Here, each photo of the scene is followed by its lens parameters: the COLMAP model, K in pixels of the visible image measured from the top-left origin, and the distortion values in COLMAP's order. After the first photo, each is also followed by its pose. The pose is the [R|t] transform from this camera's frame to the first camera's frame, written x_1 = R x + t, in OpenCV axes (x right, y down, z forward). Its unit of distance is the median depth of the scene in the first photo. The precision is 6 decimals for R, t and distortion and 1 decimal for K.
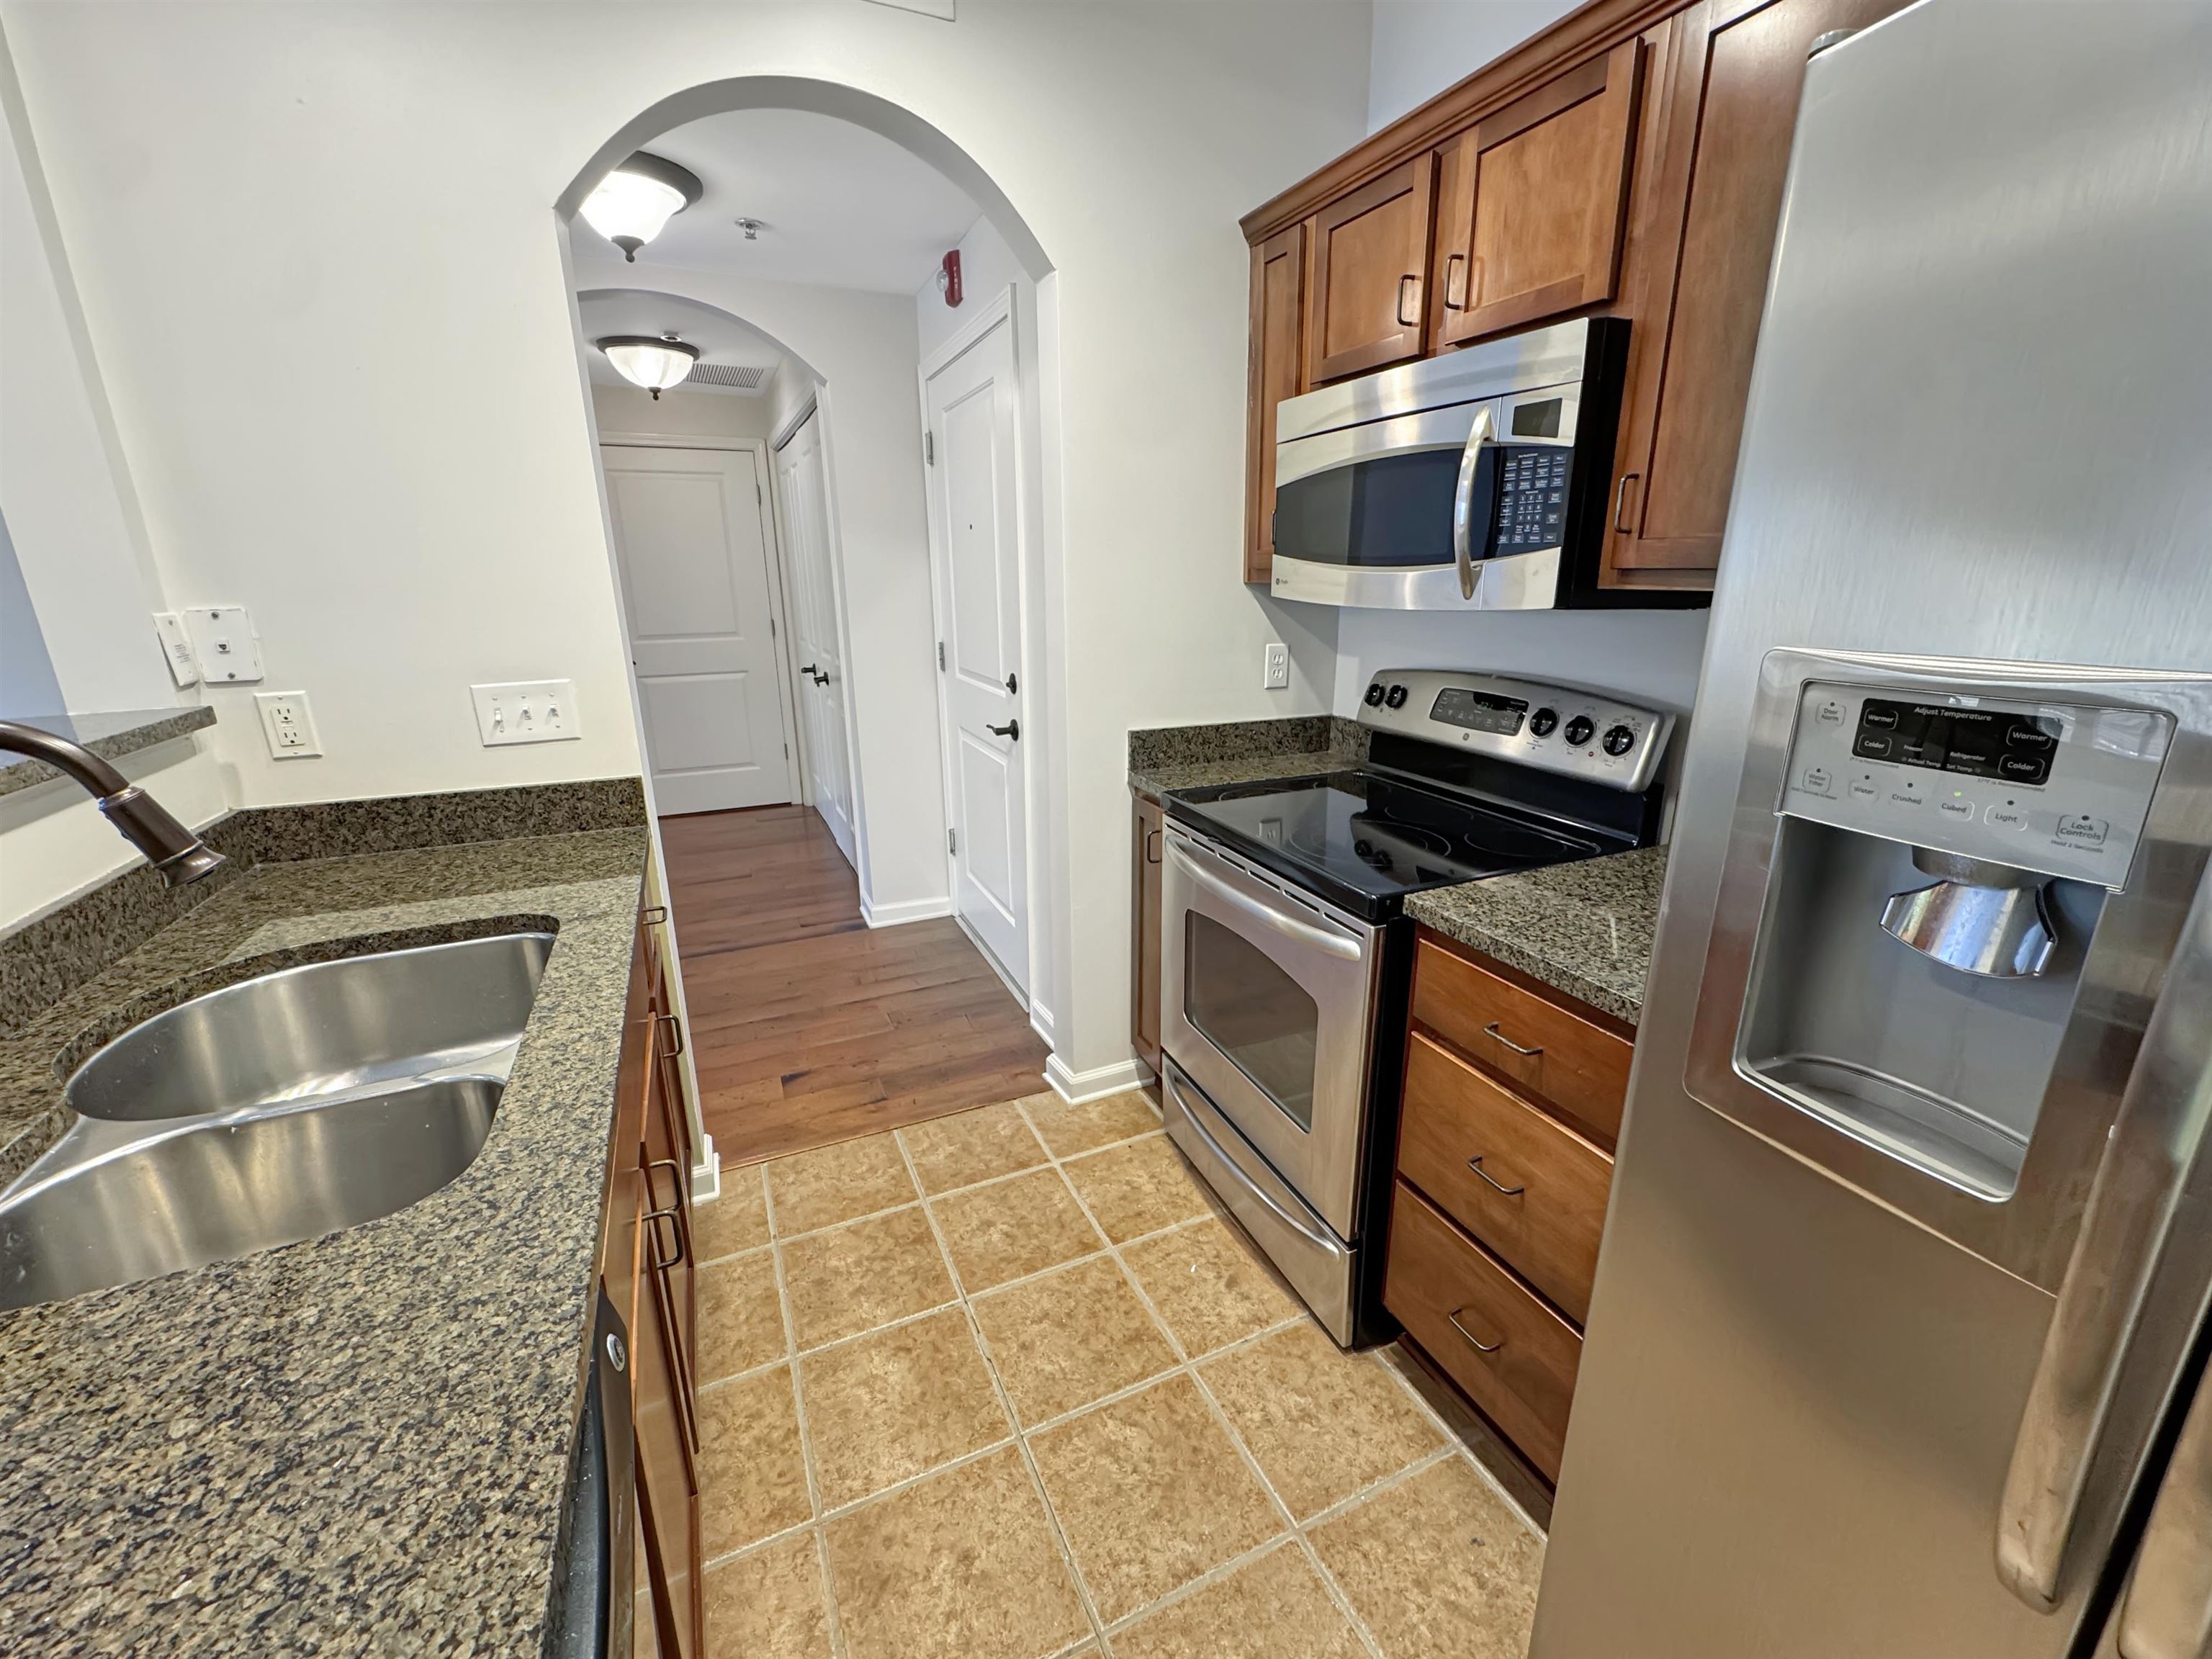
lens RADIAL K [[894.3, 0, 1104.5], [0, 894.3, 825.7], [0, 0, 1]] dist [-0.002057, -0.000059]
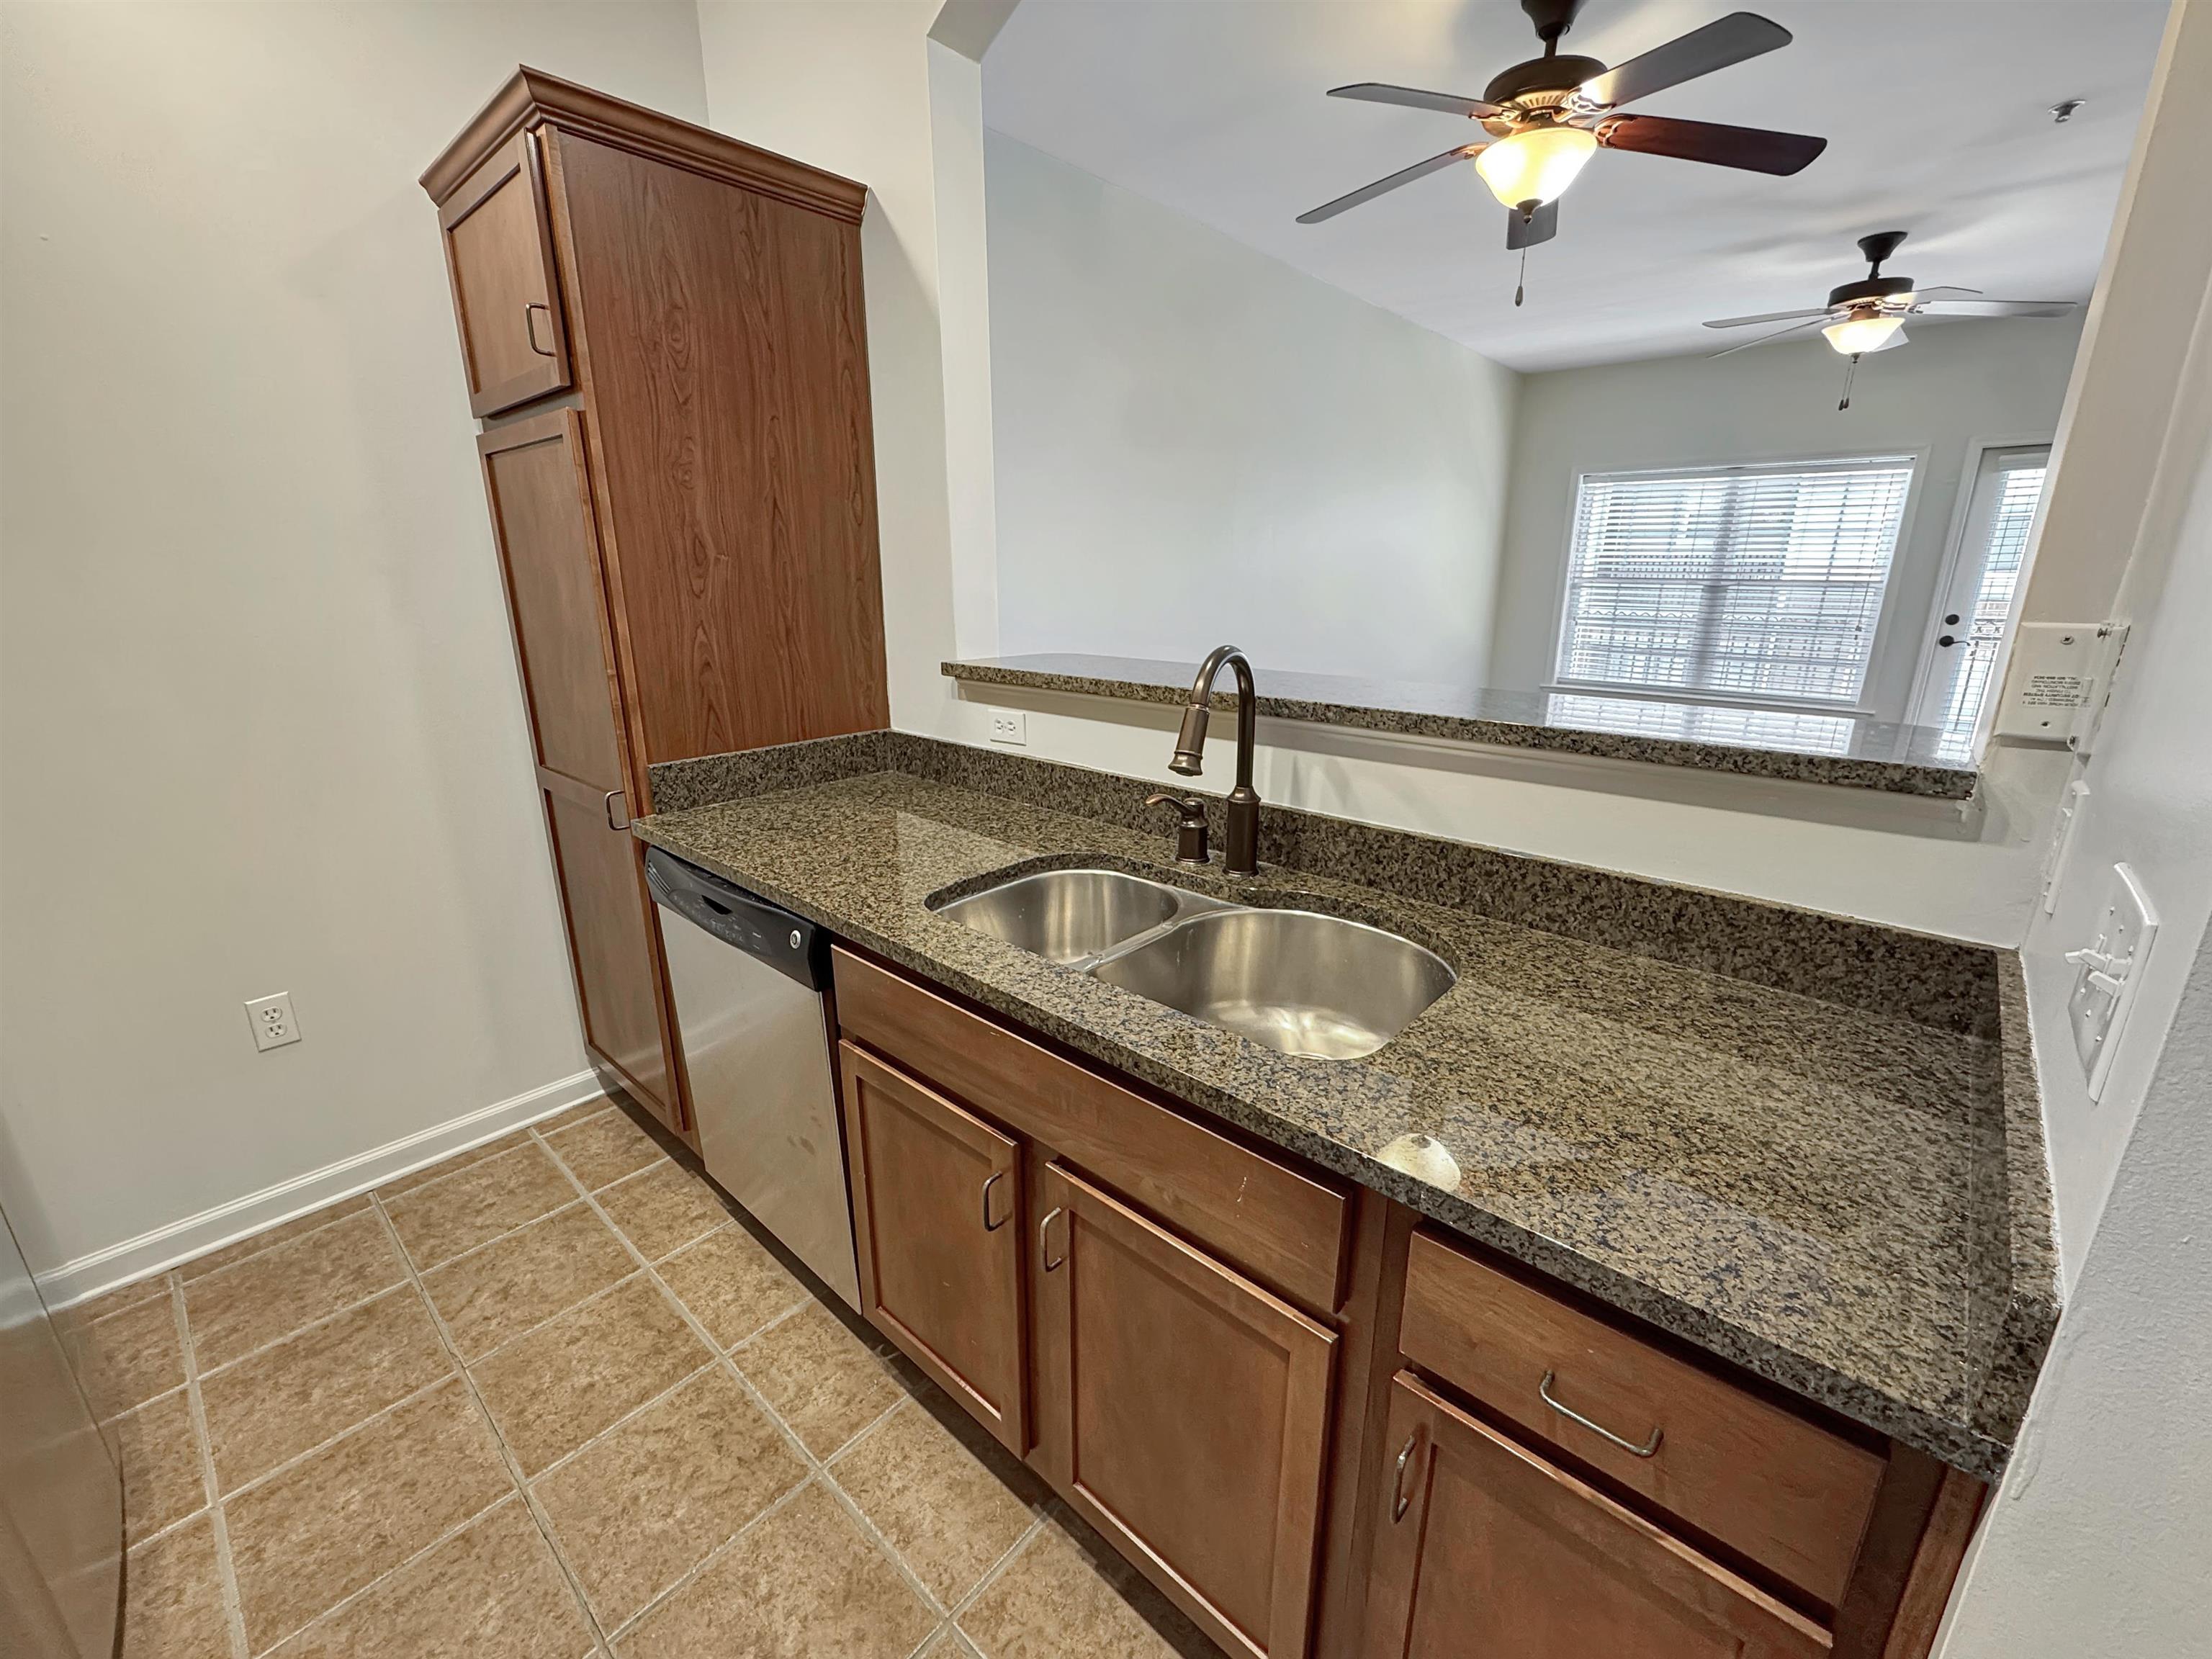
lens RADIAL K [[894.3, 0, 1104.5], [0, 894.3, 825.7], [0, 0, 1]] dist [-0.002057, -0.000059]
pose [[-0.915583, 0.119225, -0.384048, -0.211865], [-0.104998, 0.851028, 0.514516, -0.377415], [0.388179, 0.511406, -0.766669, 1.322396]]
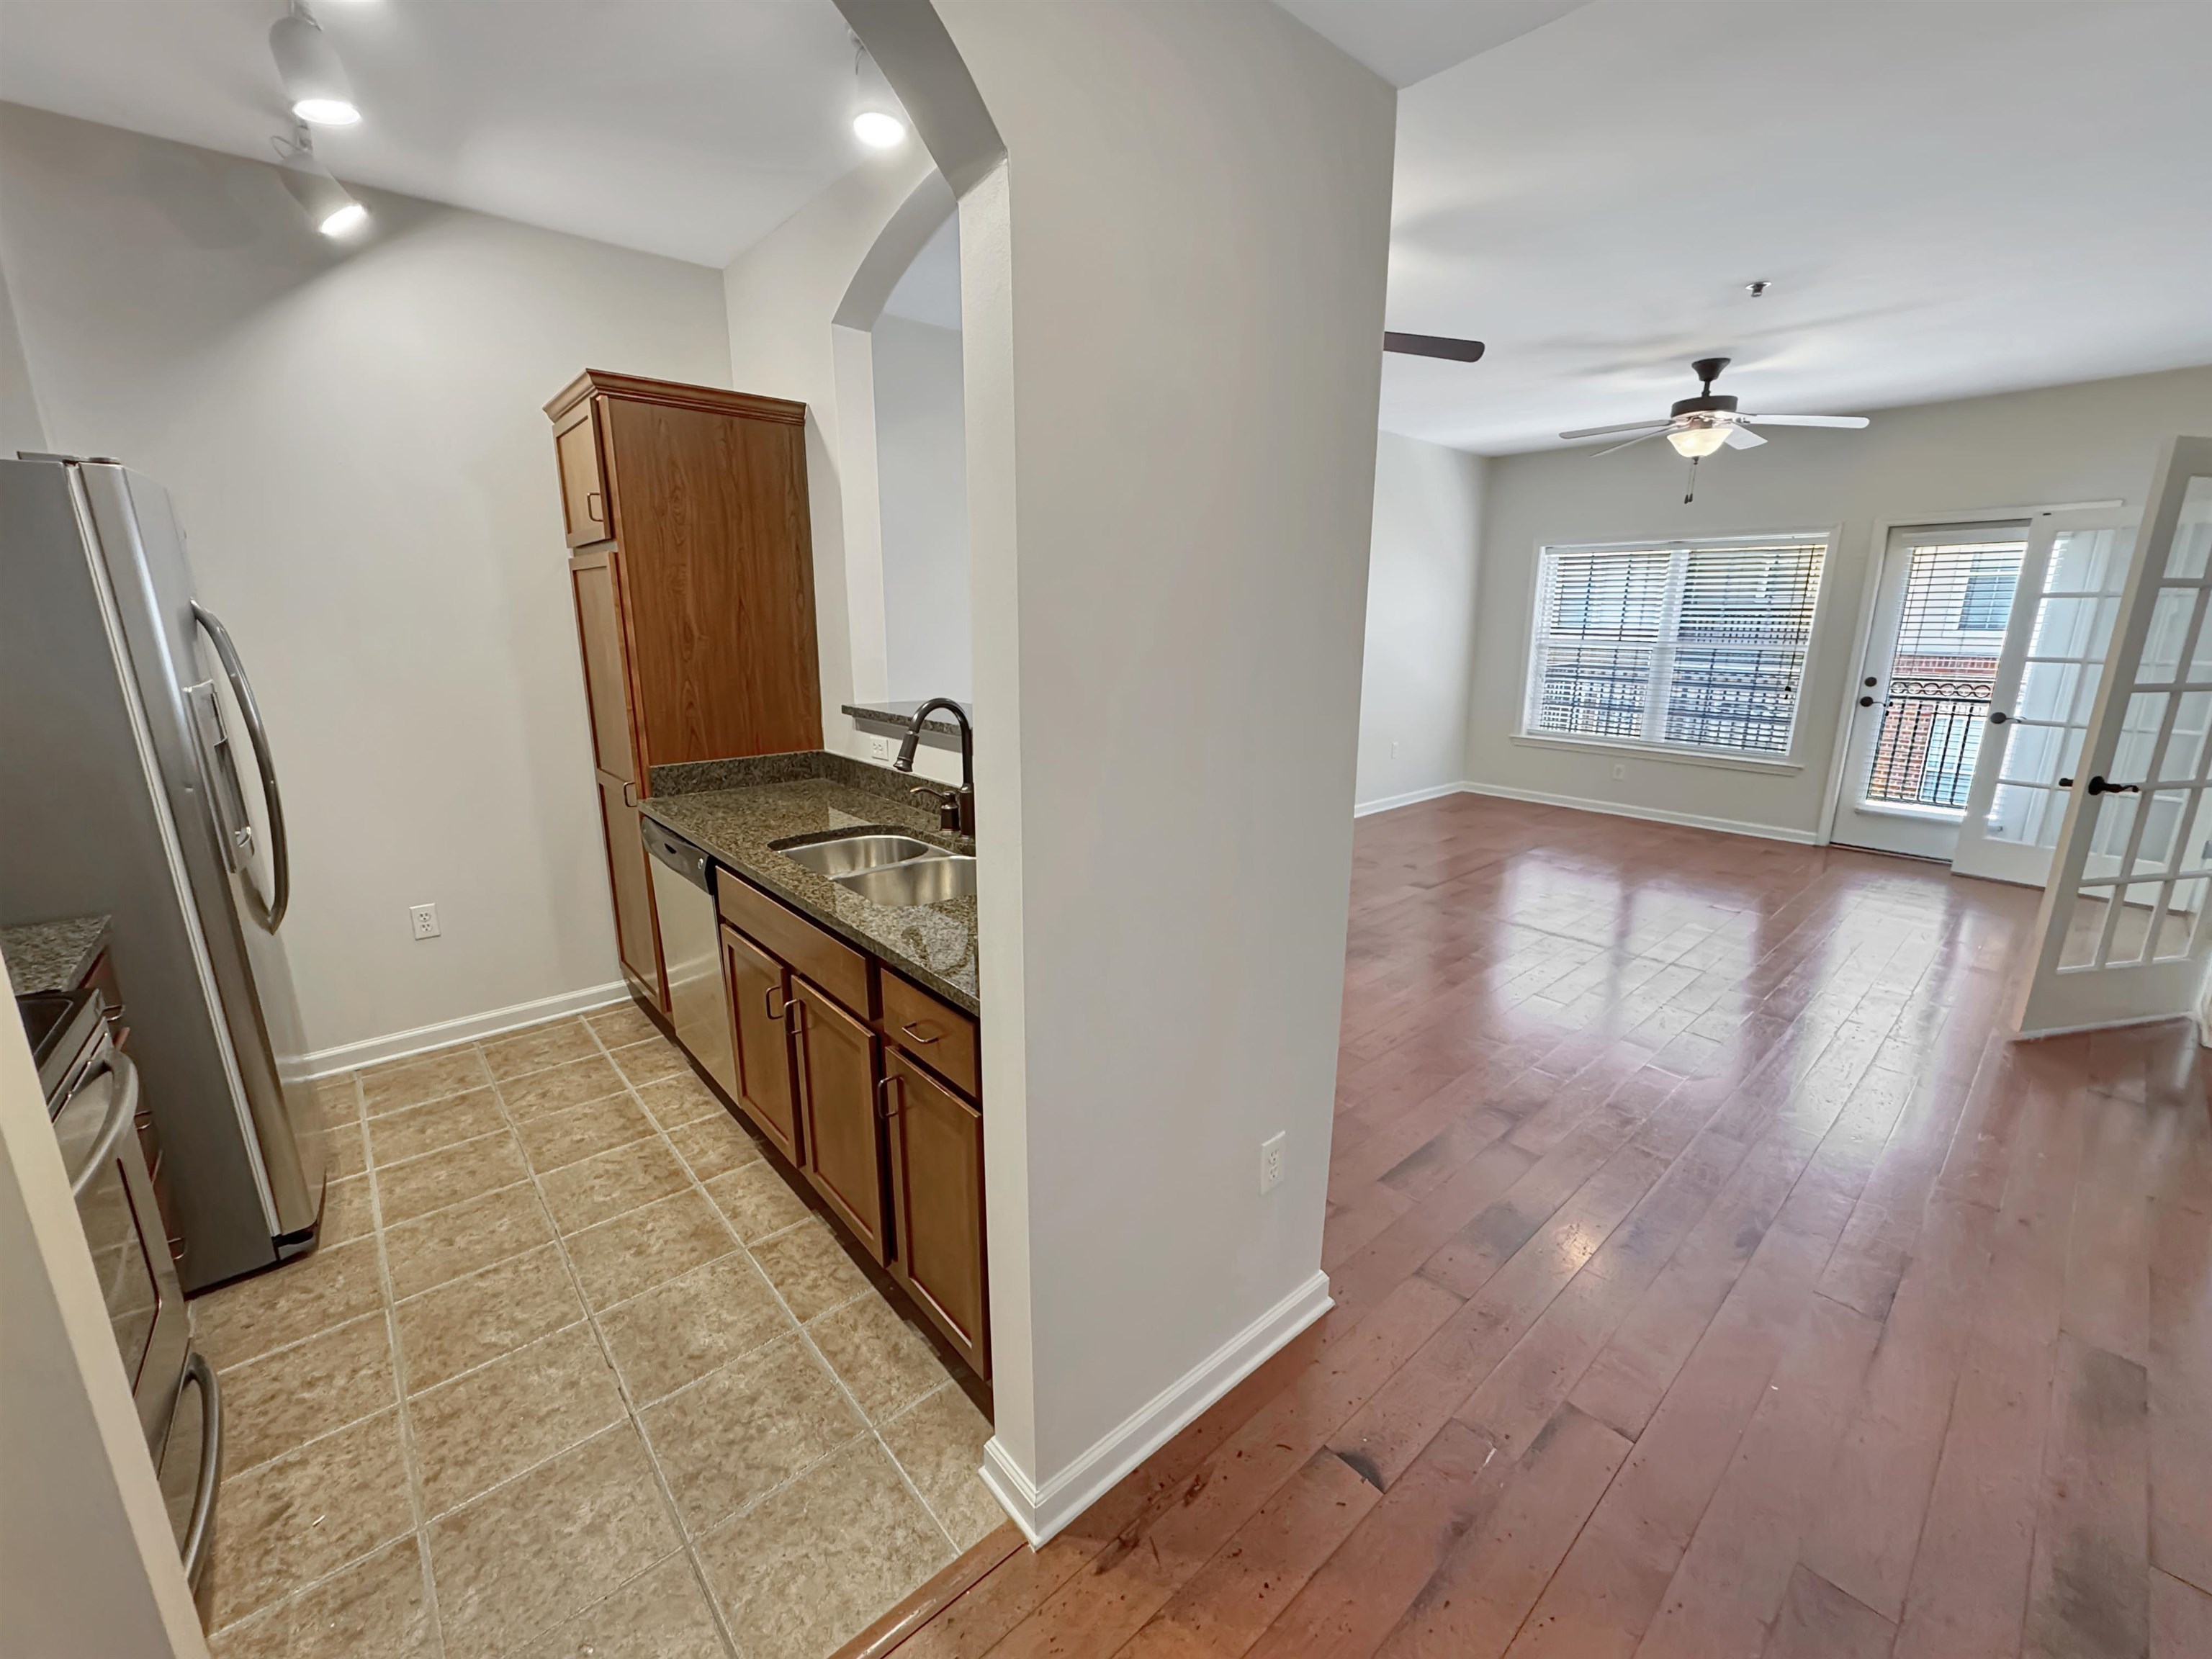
lens RADIAL K [[889.7, 0, 1108.0], [0, 889.7, 826.3], [0, 0, 1]] dist [-0.001739, -0.000347]
pose [[-0.957322, 0.069948, -0.280432, -0.540941], [-0.077819, 0.872062, 0.483169, -0.667139], [0.278350, 0.484372, -0.829401, 2.087388]]
